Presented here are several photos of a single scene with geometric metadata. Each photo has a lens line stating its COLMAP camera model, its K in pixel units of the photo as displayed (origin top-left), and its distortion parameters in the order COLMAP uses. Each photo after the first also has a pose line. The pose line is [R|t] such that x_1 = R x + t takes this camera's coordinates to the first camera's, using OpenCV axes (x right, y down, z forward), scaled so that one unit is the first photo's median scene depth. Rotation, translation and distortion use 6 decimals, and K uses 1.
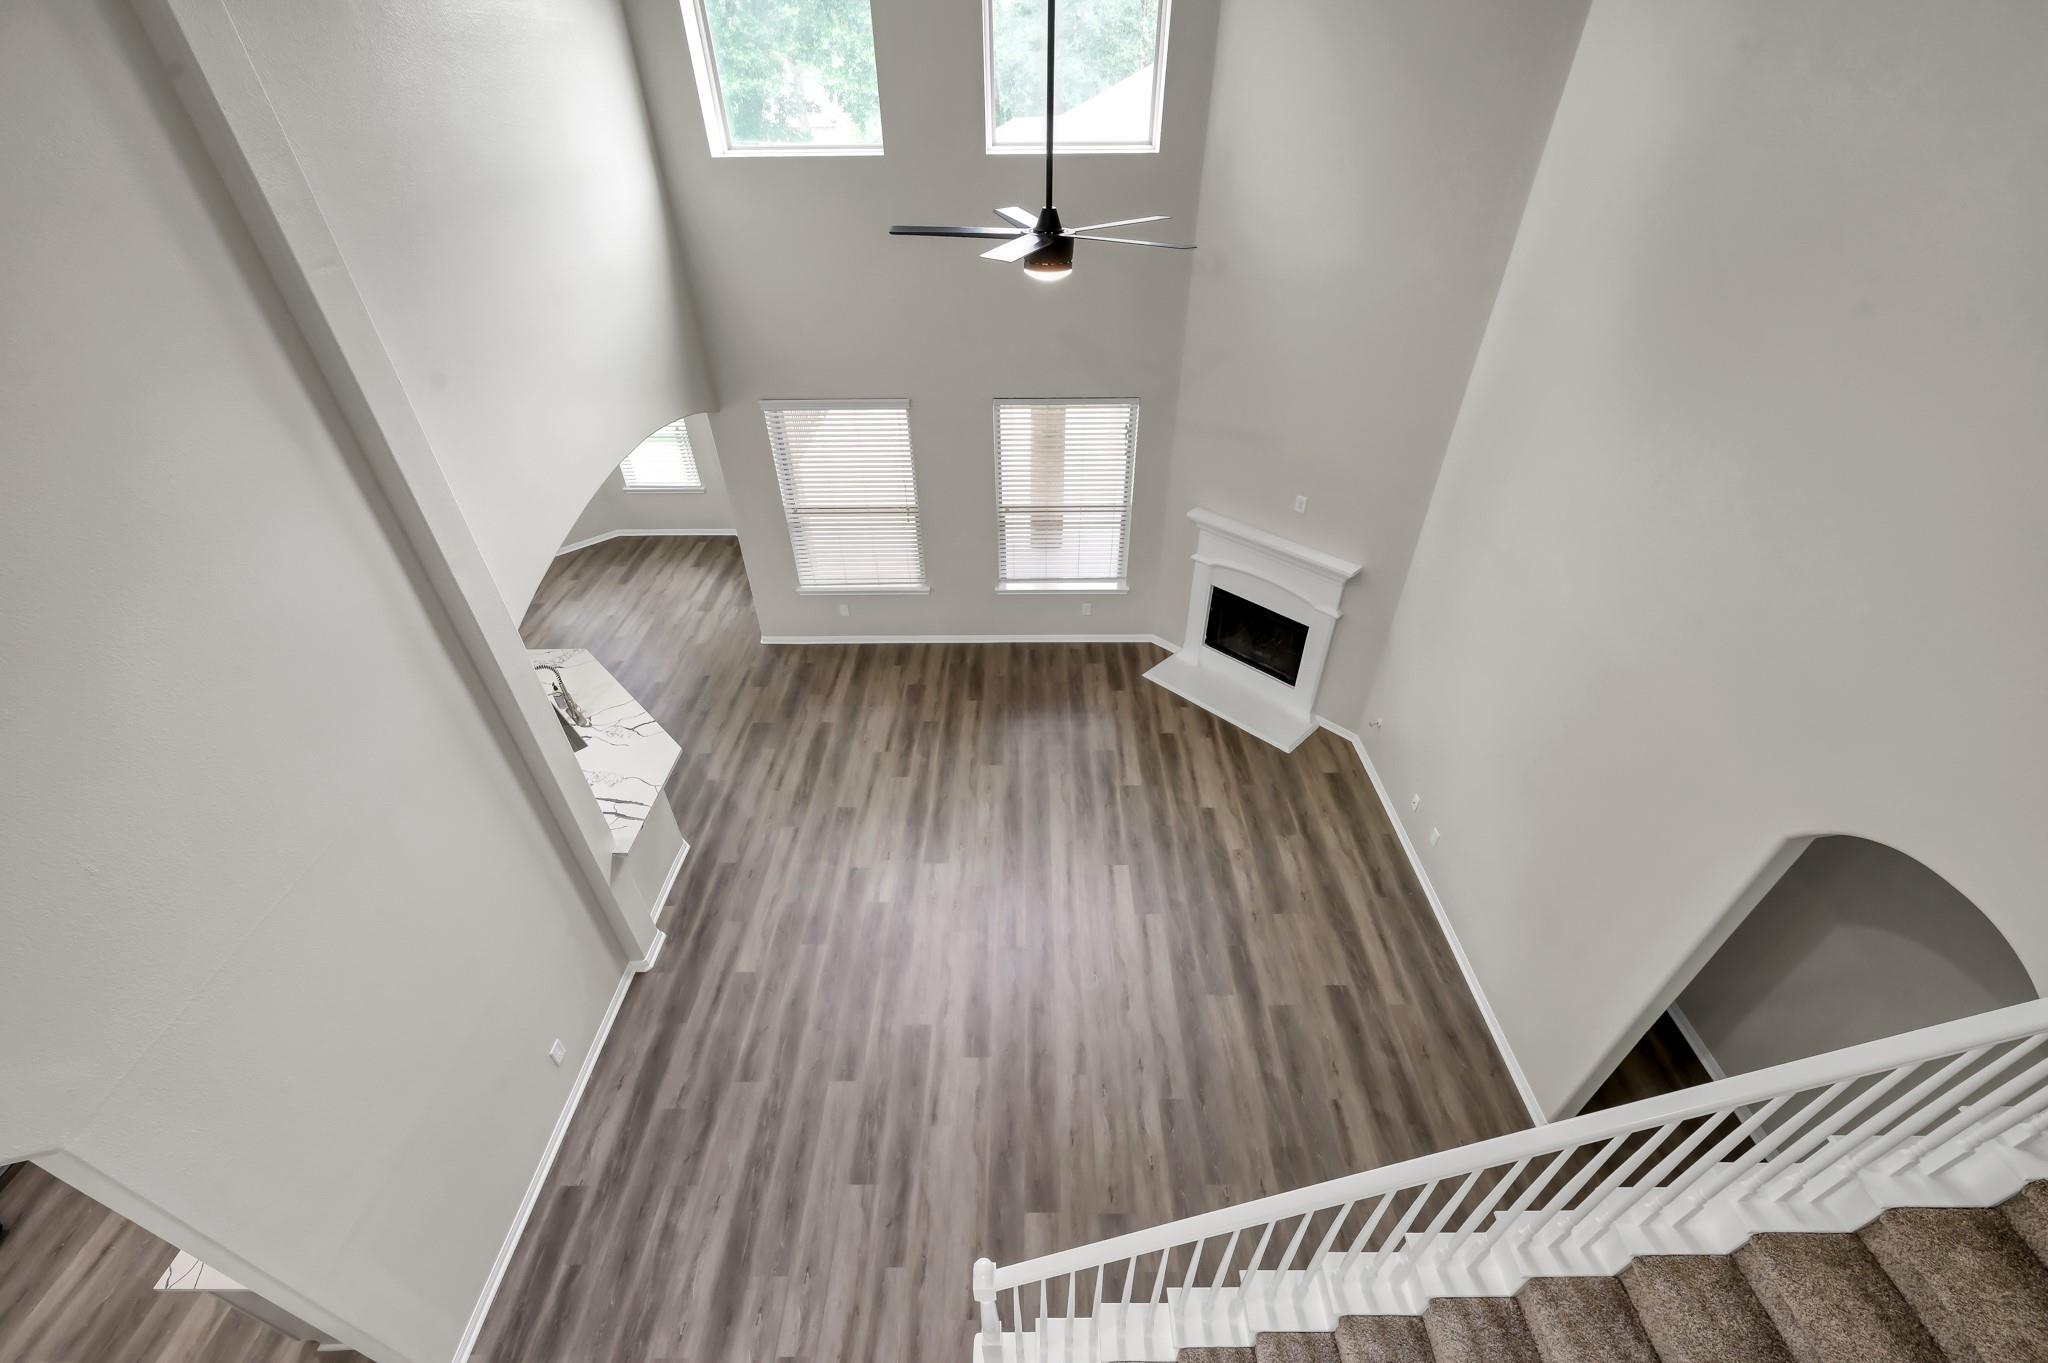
lens RADIAL K [[813.0, 0, 1035.4], [0, 813.0, 675.0], [0, 0, 1]] dist [0.001099, 0.000167]
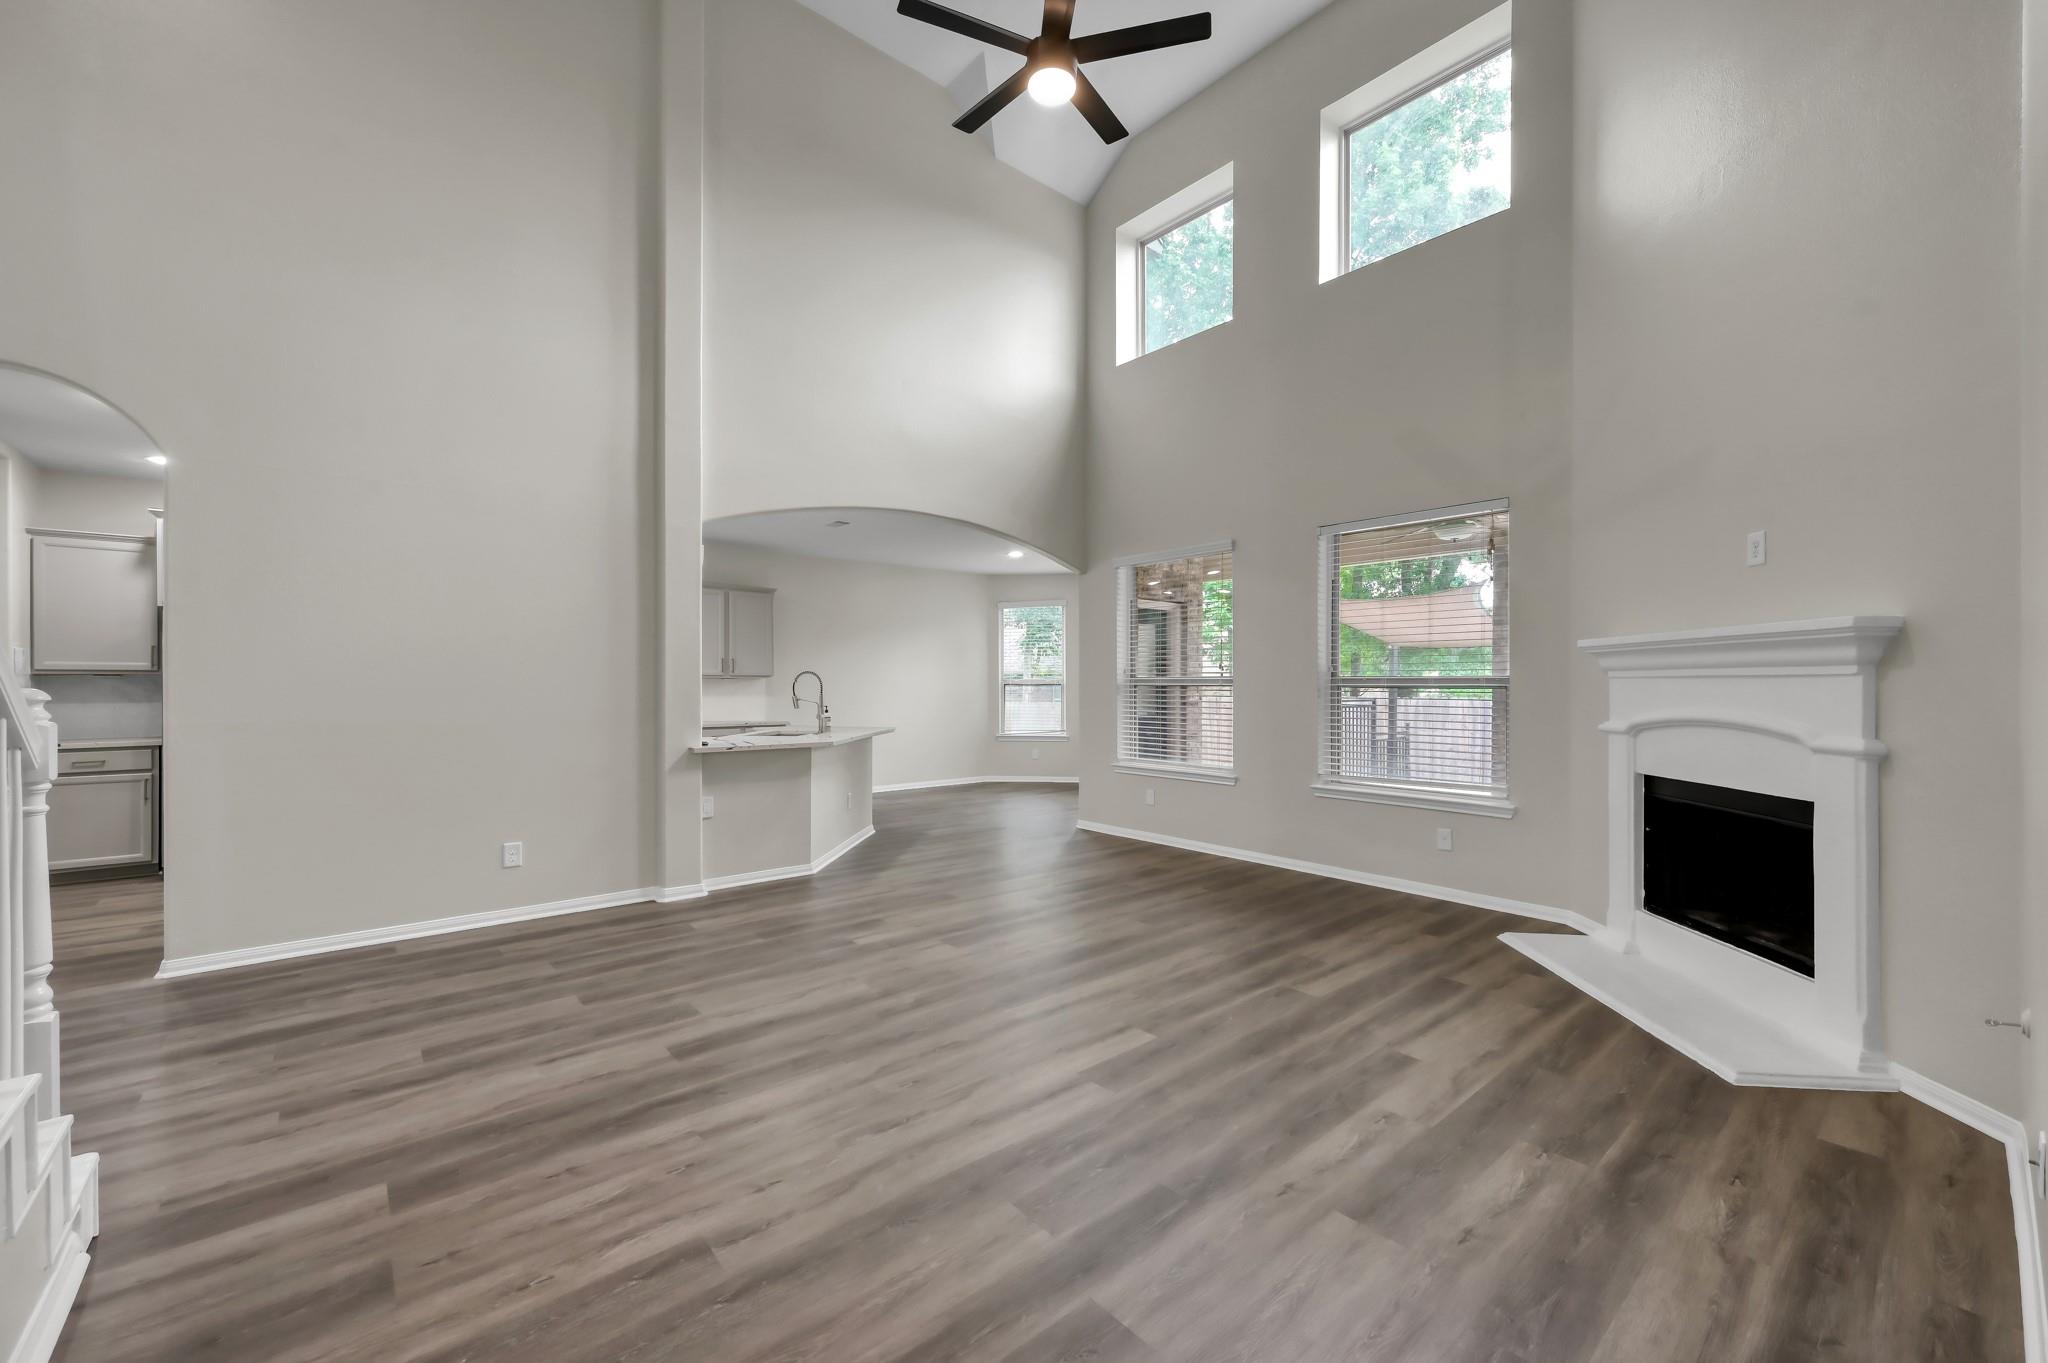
lens RADIAL K [[813.0, 0, 1031.4], [0, 813.0, 686.7], [0, 0, 1]] dist [0.001099, 0.000167]
pose [[0.649810, 0.005283, -0.760078, 0.437557], [-0.457291, 0.801479, -0.385379, 0.280940], [0.607150, 0.598000, 0.523225, 0.529223]]
